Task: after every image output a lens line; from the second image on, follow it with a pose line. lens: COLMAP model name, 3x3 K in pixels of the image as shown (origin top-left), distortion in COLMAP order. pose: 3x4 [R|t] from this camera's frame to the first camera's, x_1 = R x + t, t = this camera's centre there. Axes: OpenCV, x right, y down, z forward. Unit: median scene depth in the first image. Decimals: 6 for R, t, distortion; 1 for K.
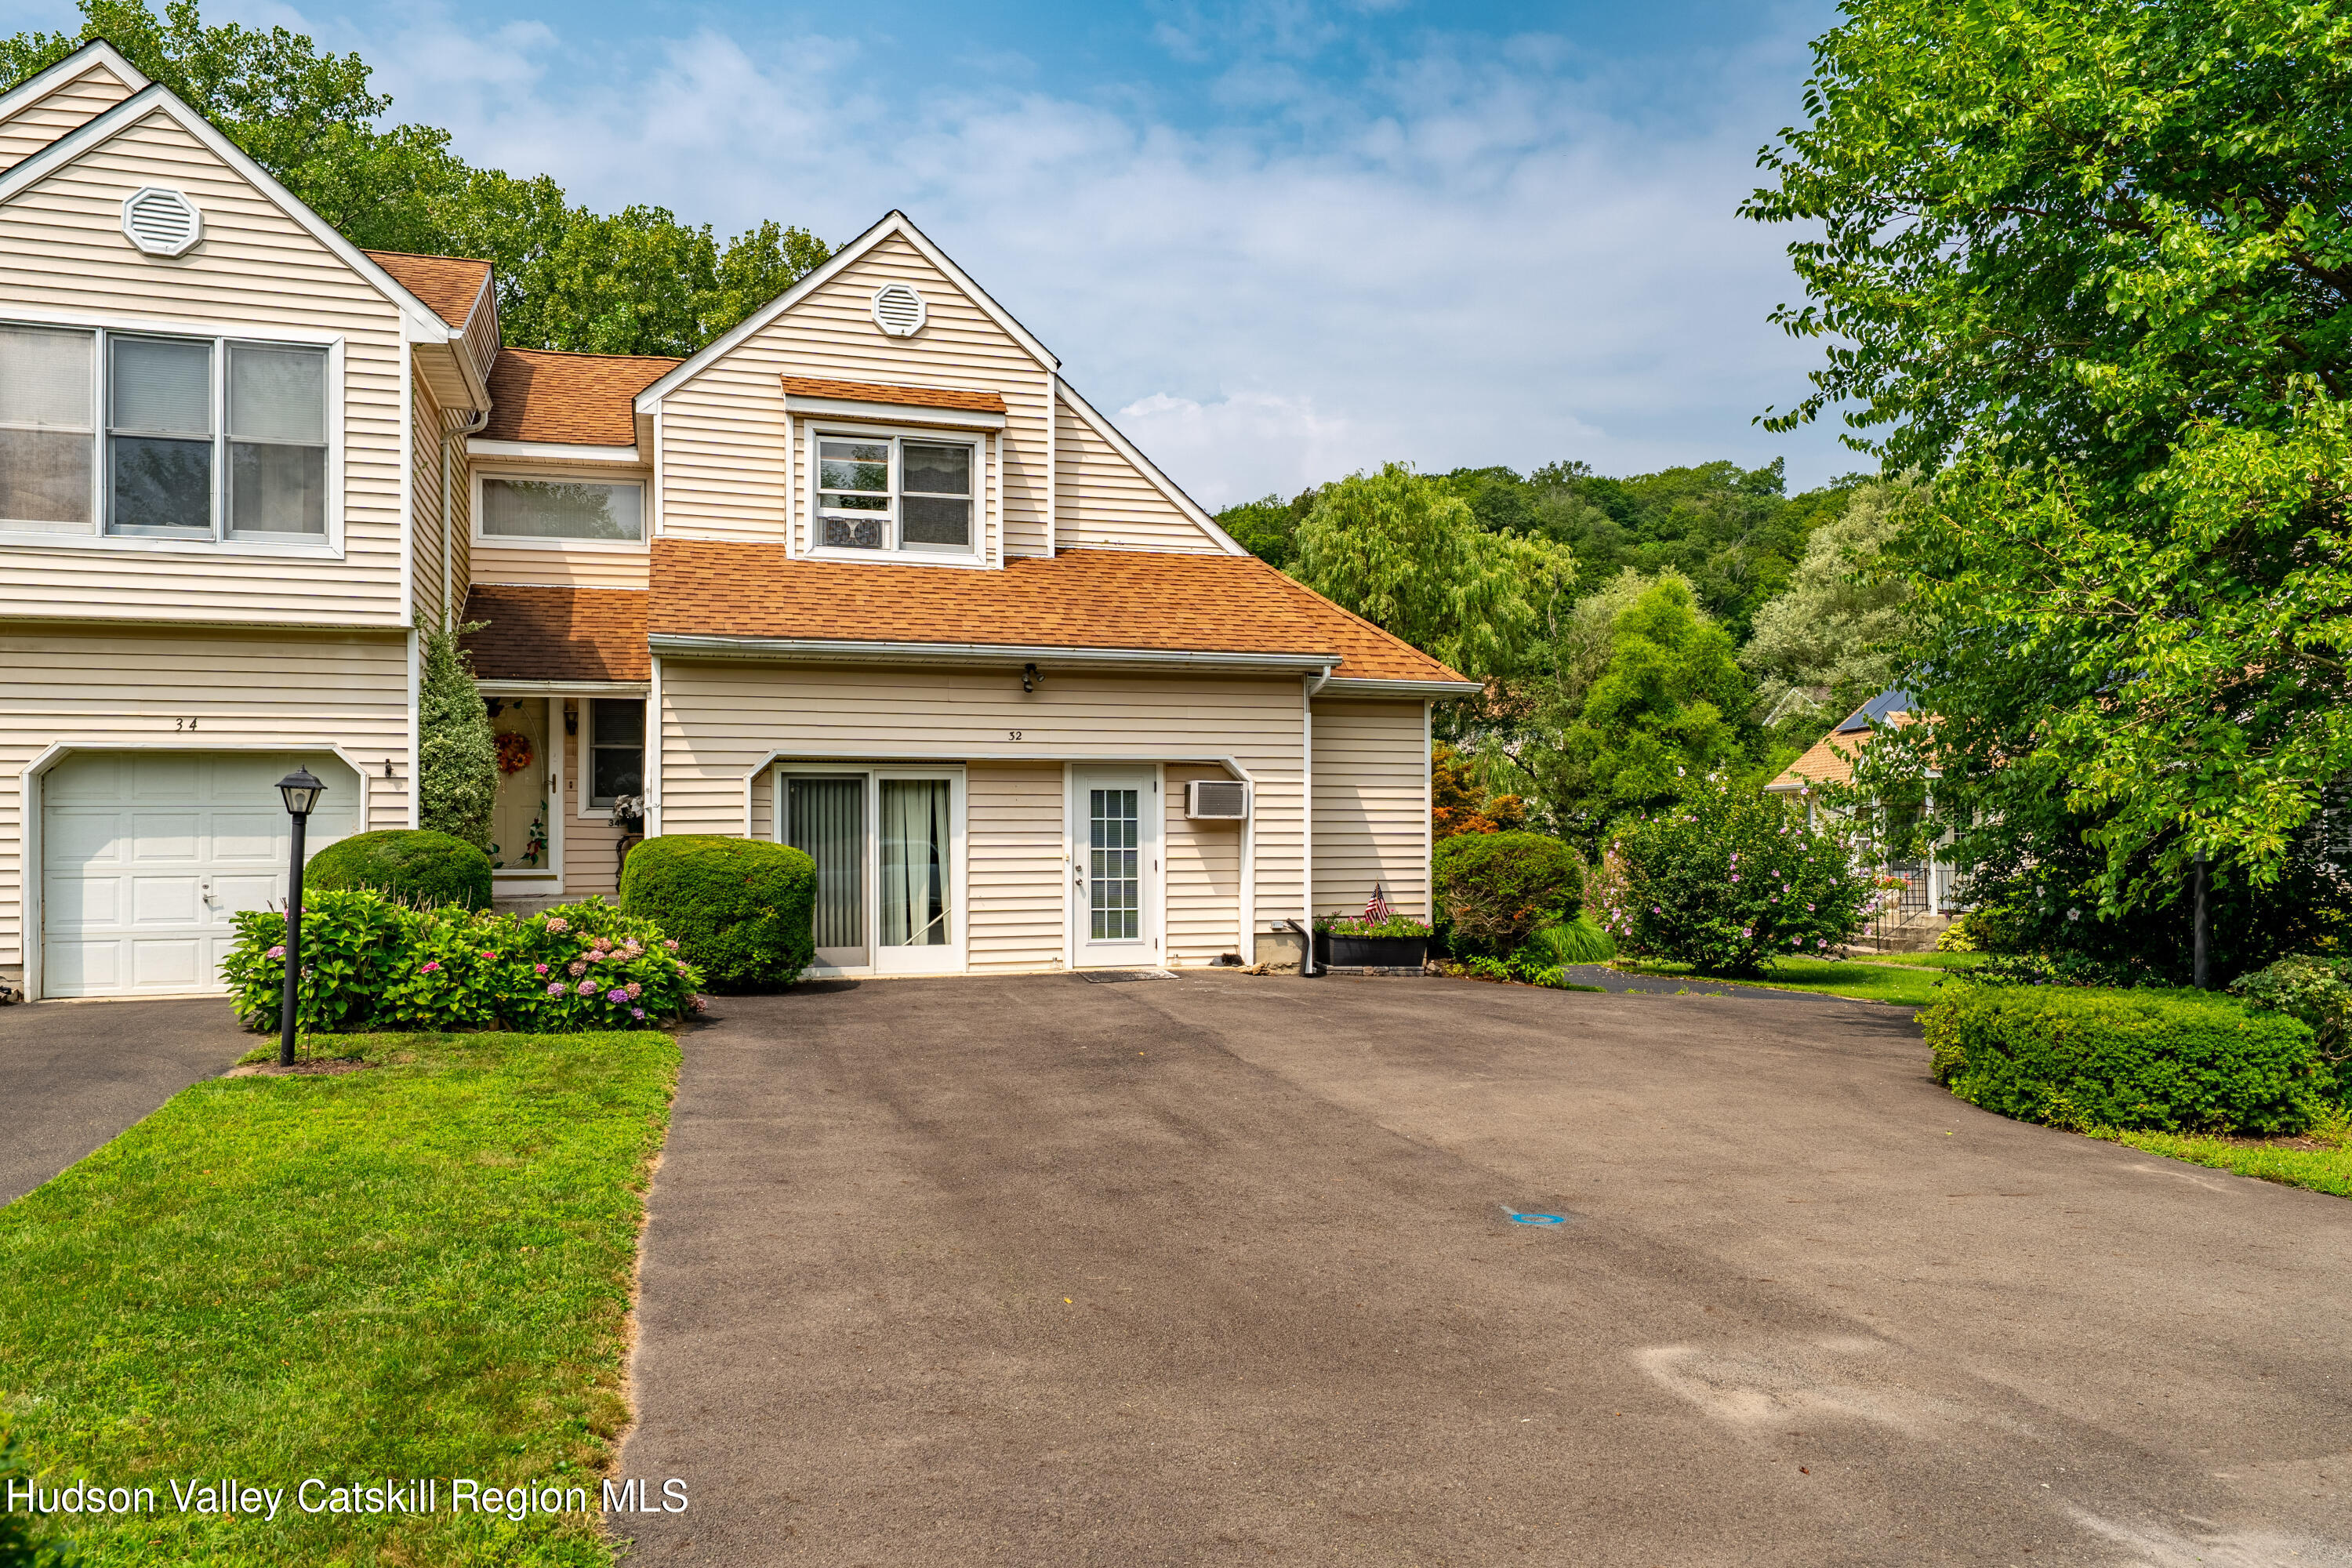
lens RADIAL K [[1664.9, 0, 1177.4], [0, 1664.9, 824.3], [0, 0, 1]] dist [0.002238, -0.000266]
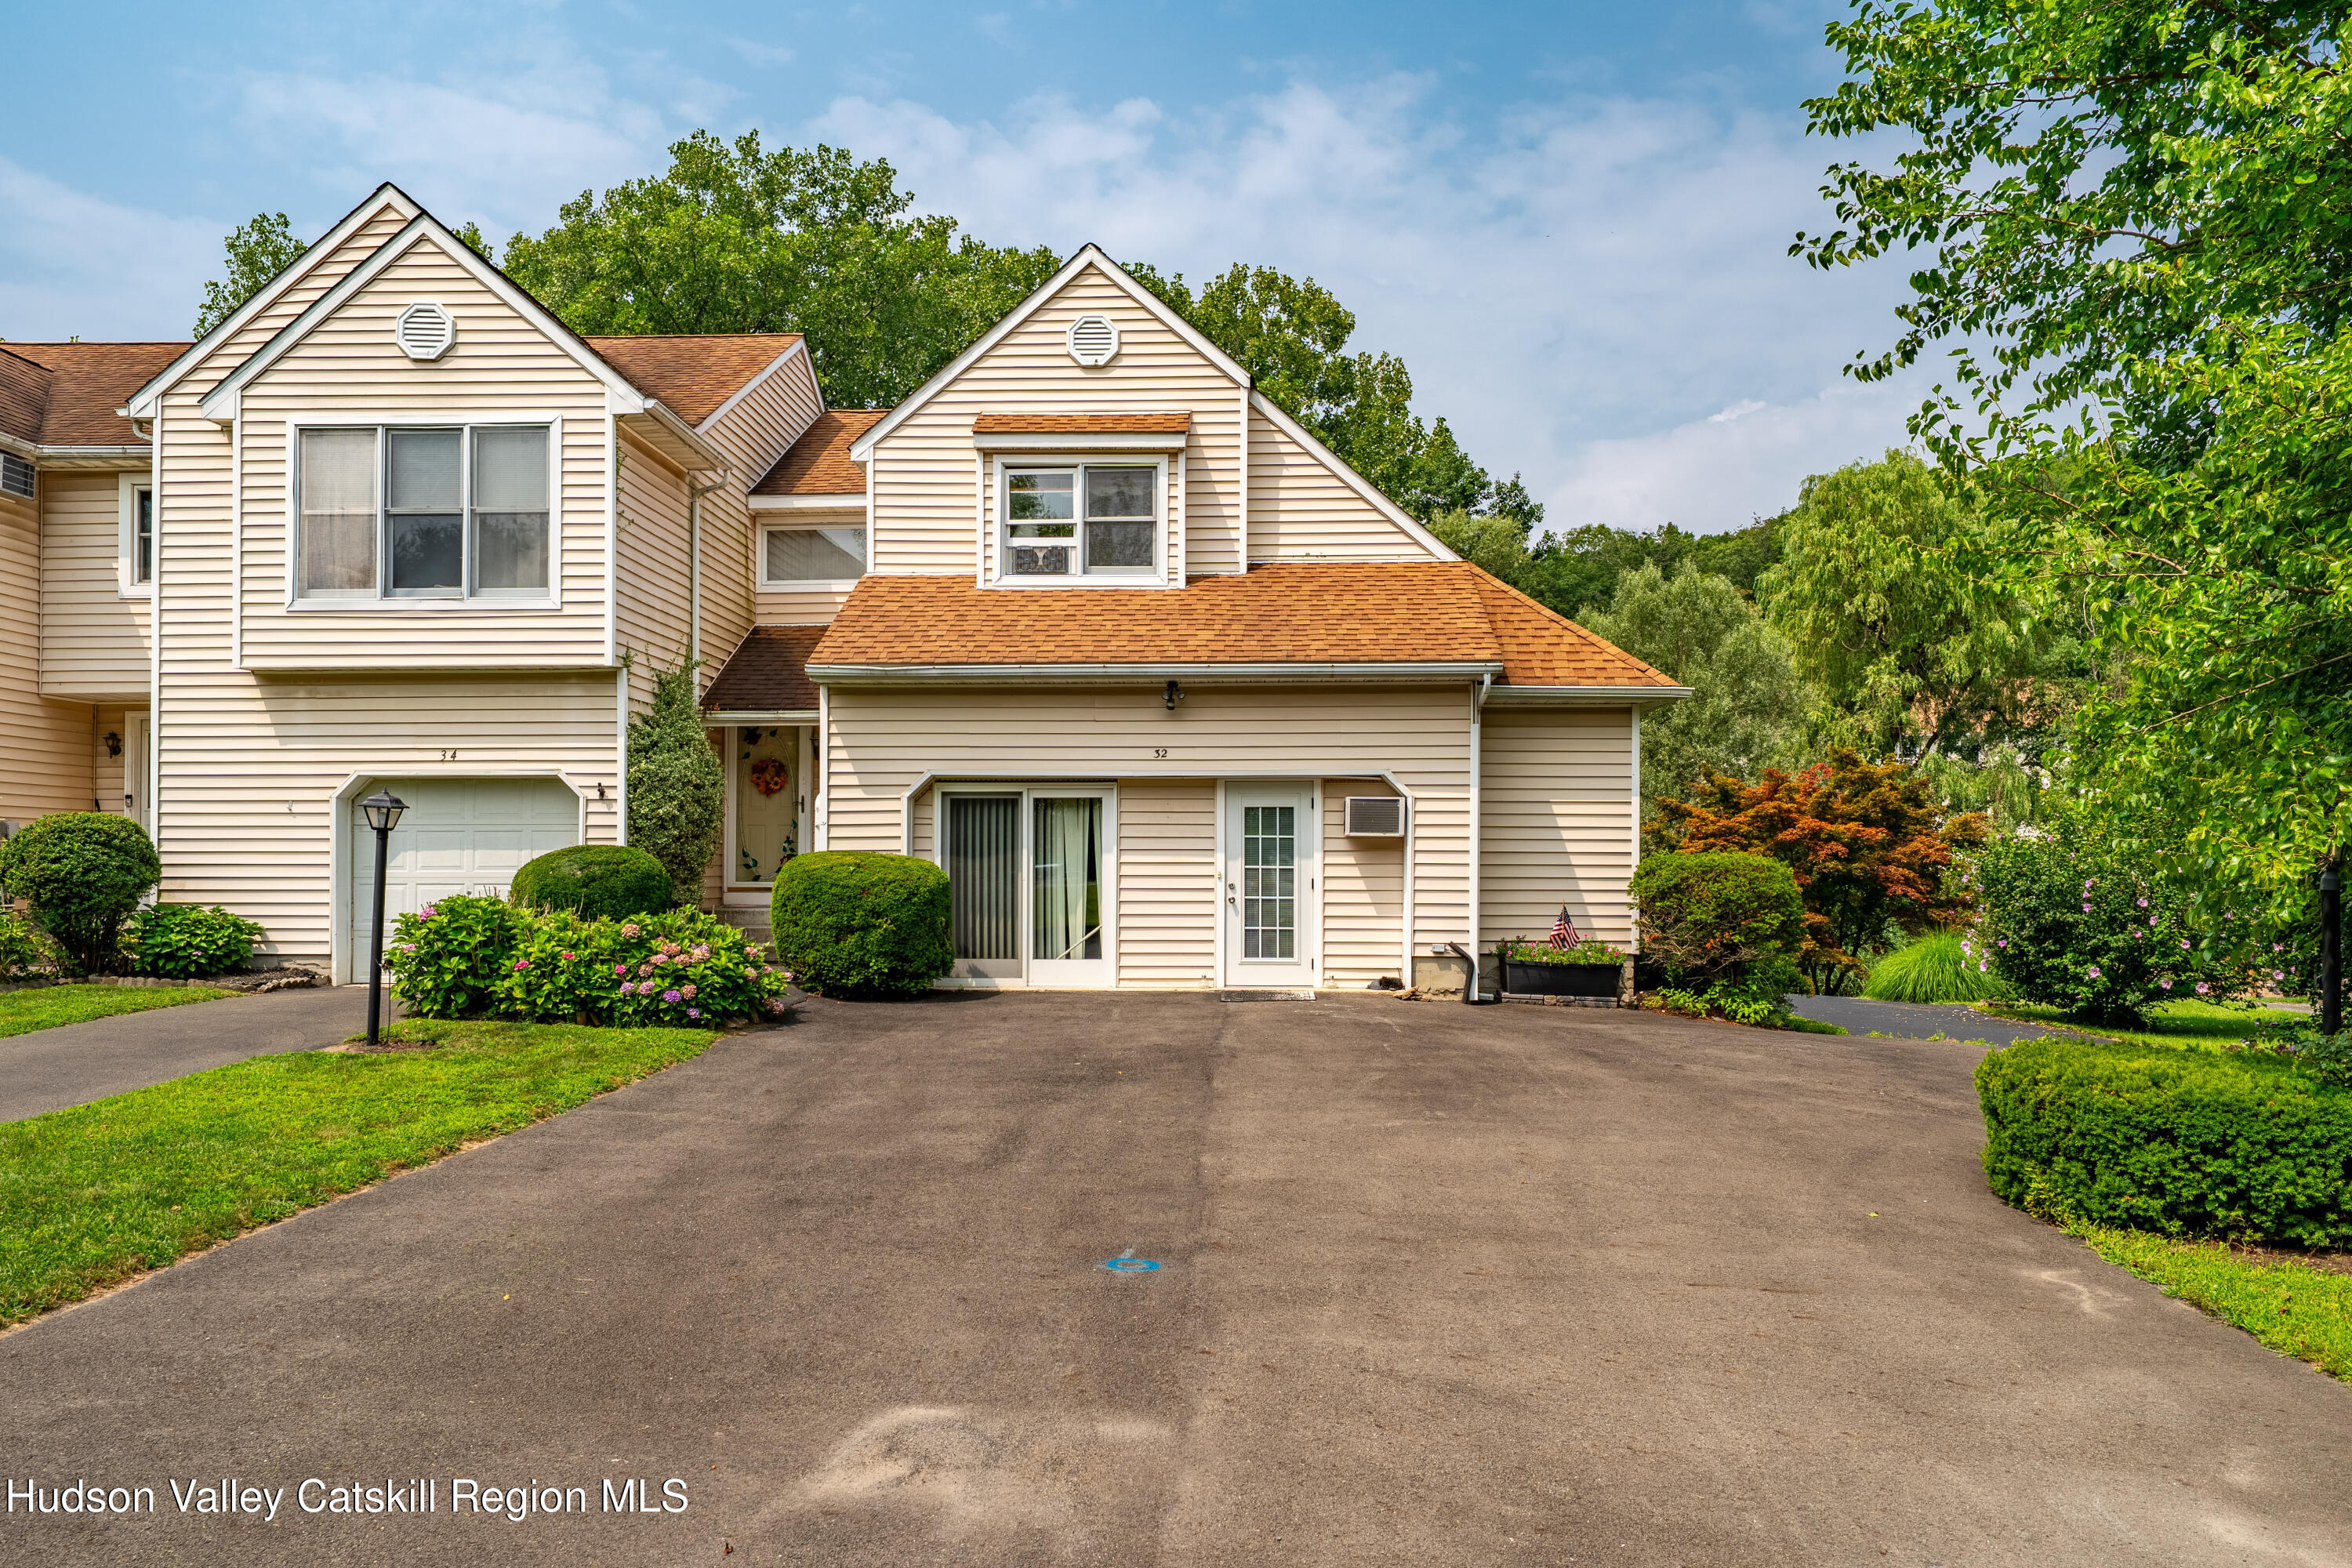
lens RADIAL K [[1647.5, 0, 1175.7], [0, 1647.5, 850.9], [0, 0, 1]] dist [-0.000060, 0.002546]
pose [[0.939632, 0.003772, -0.342167, 0.263800], [-0.002635, 0.999989, 0.003786, 0.001919], [0.342178, -0.002656, 0.939632, 0.072262]]
